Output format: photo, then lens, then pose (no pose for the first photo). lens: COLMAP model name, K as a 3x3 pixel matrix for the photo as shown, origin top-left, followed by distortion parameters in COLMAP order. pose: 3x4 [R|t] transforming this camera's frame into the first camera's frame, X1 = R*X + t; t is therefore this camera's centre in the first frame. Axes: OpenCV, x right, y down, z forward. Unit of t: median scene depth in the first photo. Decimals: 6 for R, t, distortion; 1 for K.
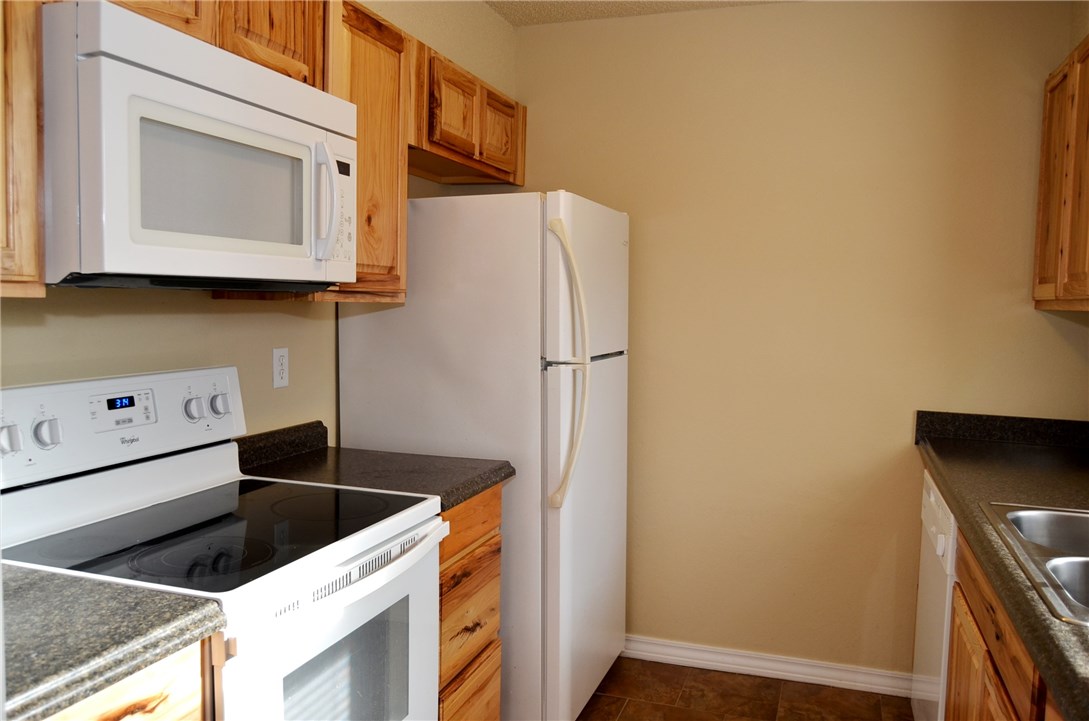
lens RADIAL K [[889.9, 0, 544.5], [0, 889.9, 360.5], [0, 0, 1]] dist [-0.013179, 0.001459]
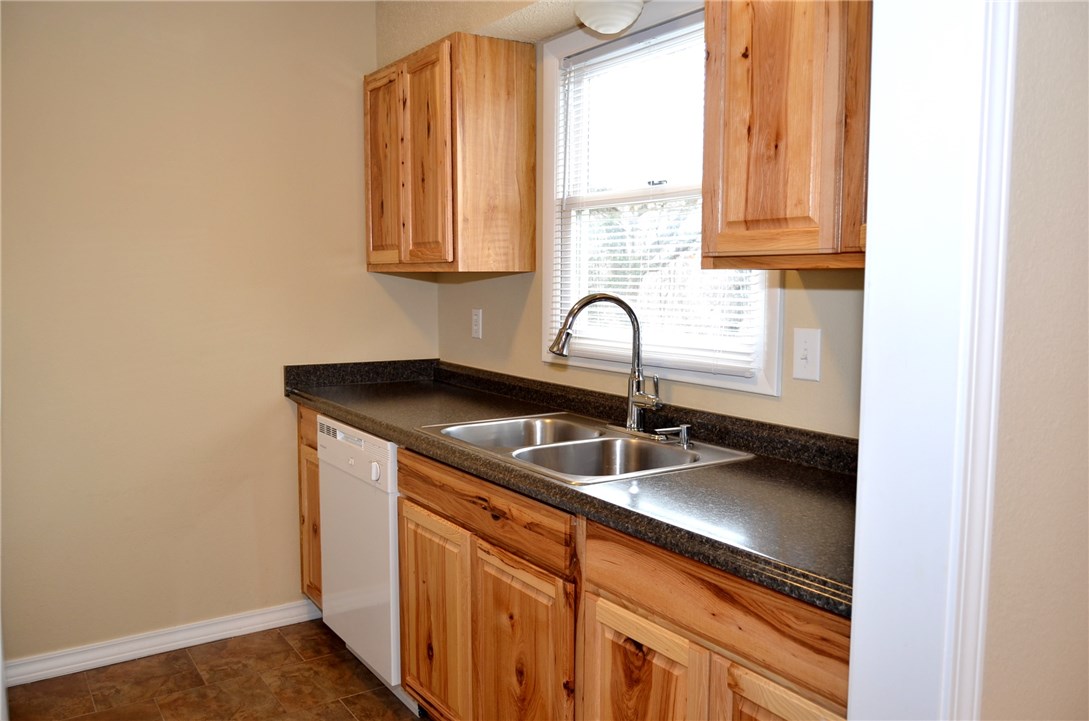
lens RADIAL K [[889.9, 0, 544.5], [0, 889.9, 360.5], [0, 0, 1]] dist [-0.013179, 0.001459]
pose [[0.612116, -0.096750, 0.784827, -0.265106], [0.068734, 0.995240, 0.069080, -0.004636], [-0.787775, 0.011659, 0.615853, 0.068537]]
